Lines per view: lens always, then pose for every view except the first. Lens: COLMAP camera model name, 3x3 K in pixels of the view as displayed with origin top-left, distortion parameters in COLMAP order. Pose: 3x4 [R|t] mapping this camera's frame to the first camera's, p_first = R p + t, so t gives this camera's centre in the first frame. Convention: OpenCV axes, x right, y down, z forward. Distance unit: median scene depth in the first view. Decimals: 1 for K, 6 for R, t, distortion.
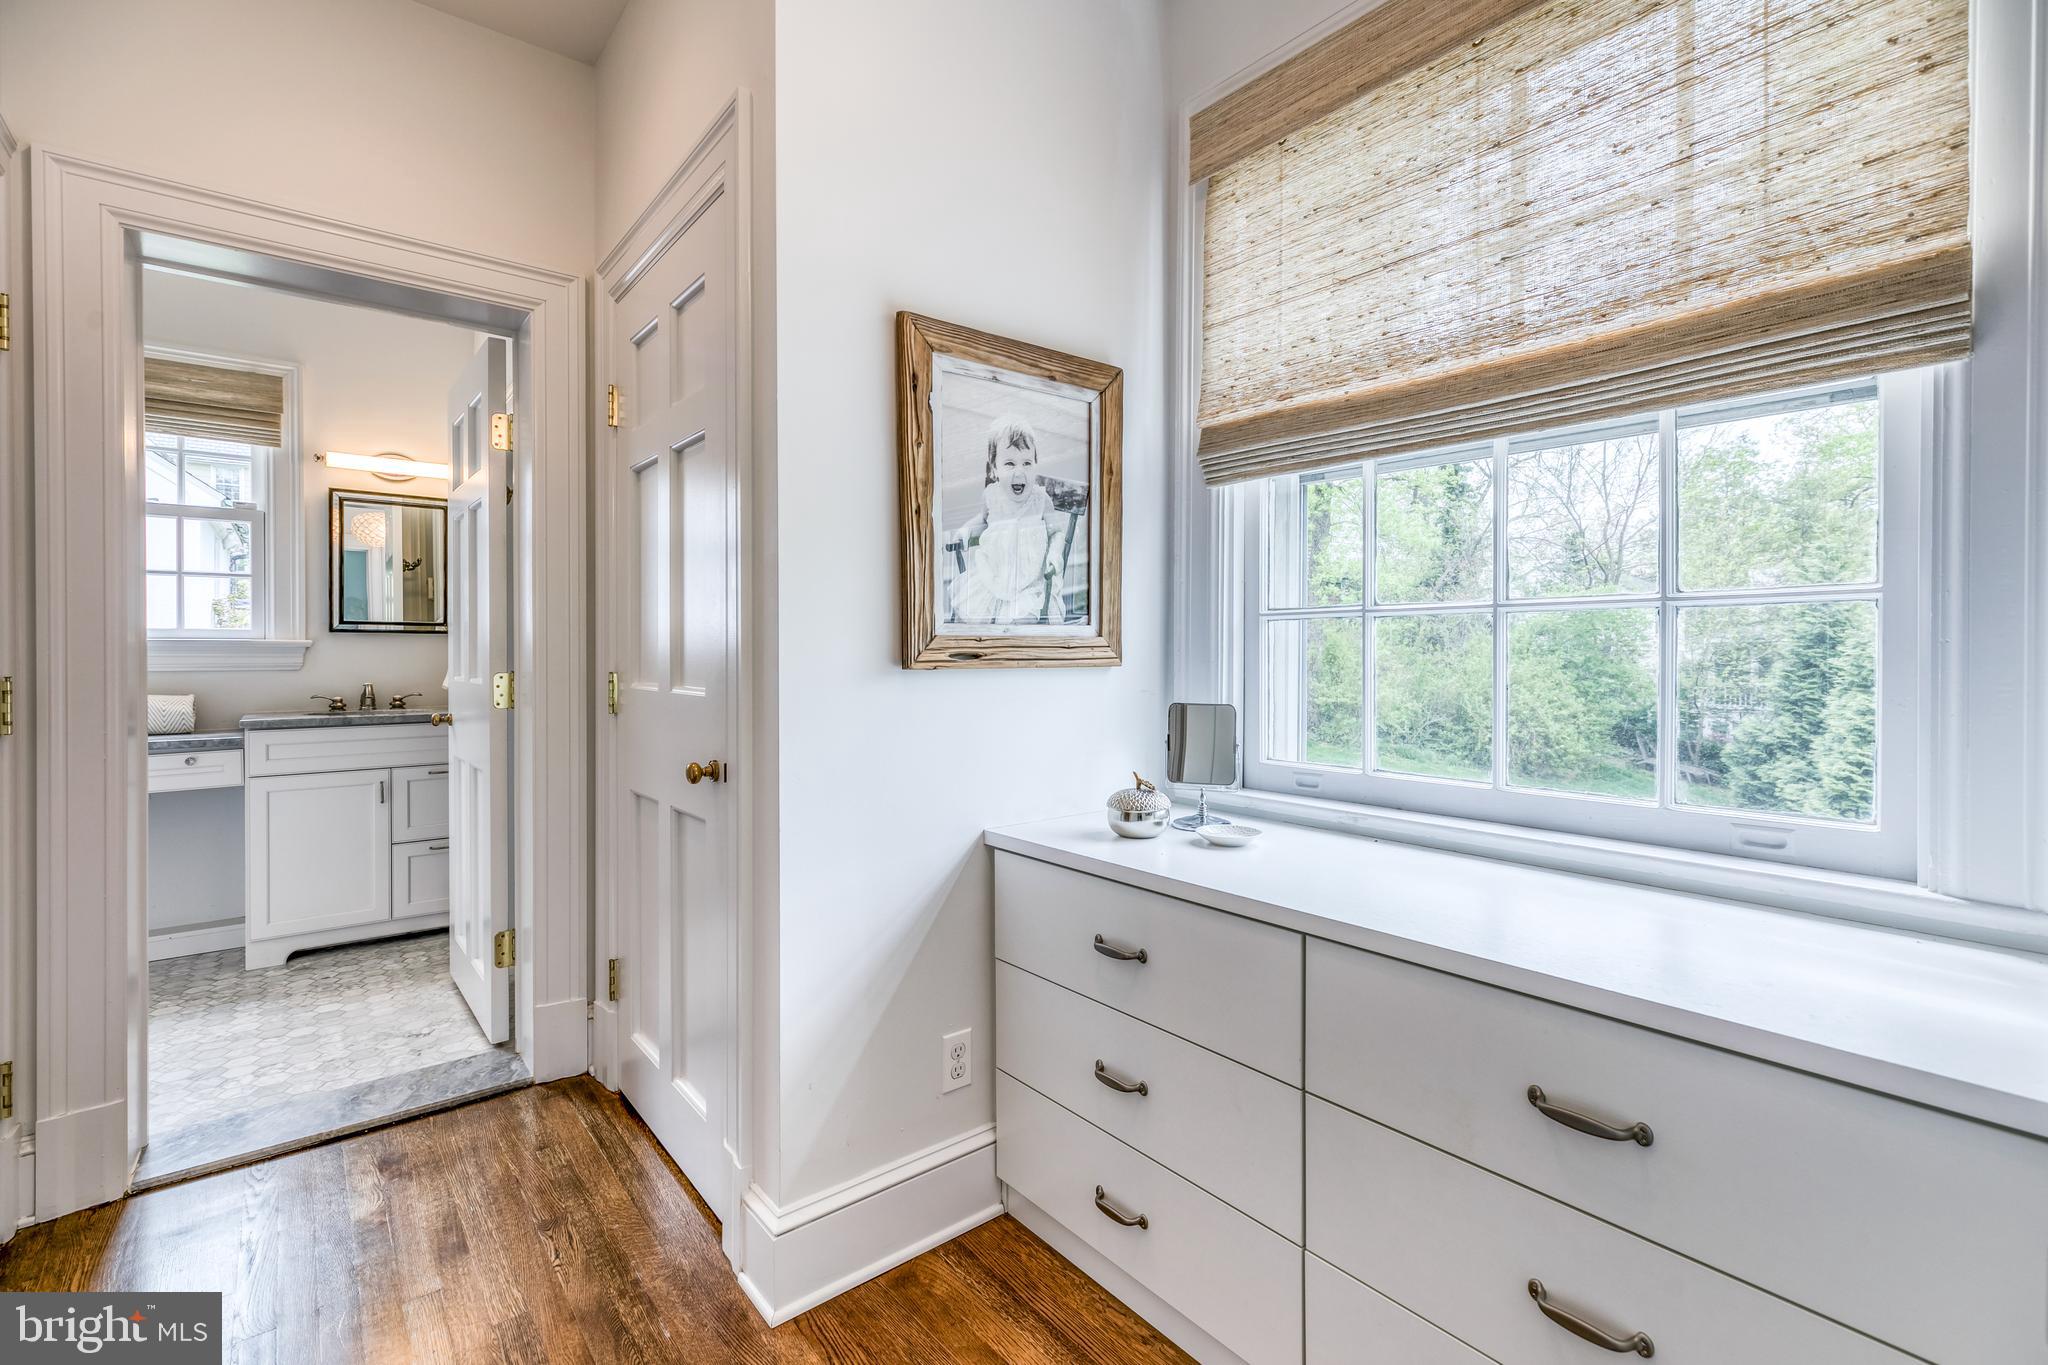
lens RADIAL K [[926.2, 0, 1032.8], [0, 926.2, 648.8], [0, 0, 1]] dist [0.010001, 0.000511]
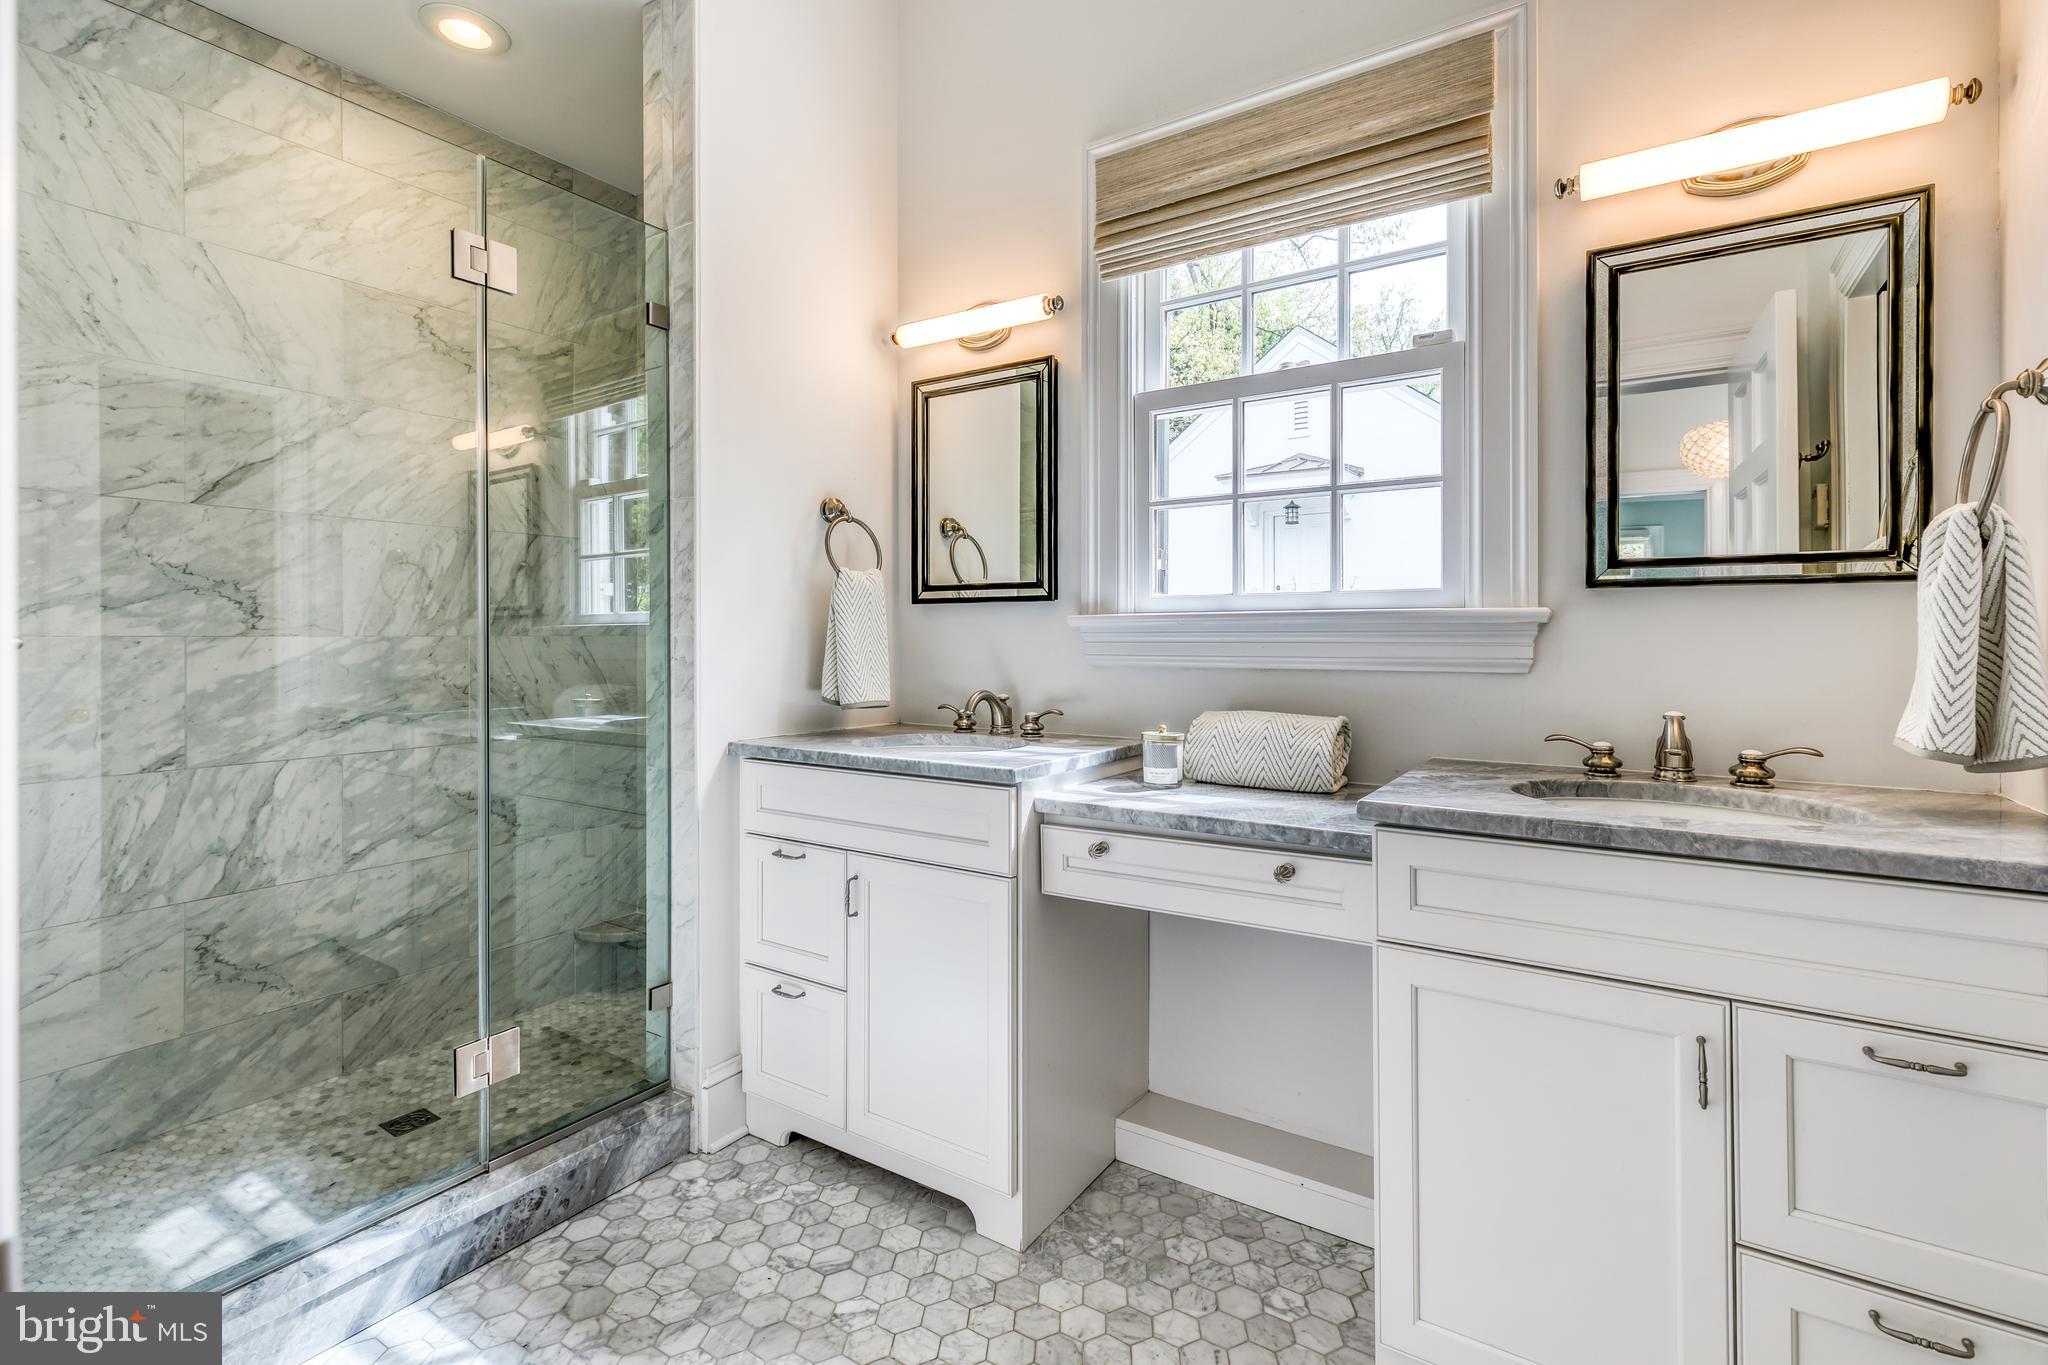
lens RADIAL K [[926.2, 0, 1039.7], [0, 926.2, 630.2], [0, 0, 1]] dist [0.010001, 0.000511]
pose [[0.313577, -0.000051, -0.949563, -0.439076], [-0.001686, 0.999998, -0.000611, 0.001933], [0.949561, 0.001792, 0.313576, 0.643566]]
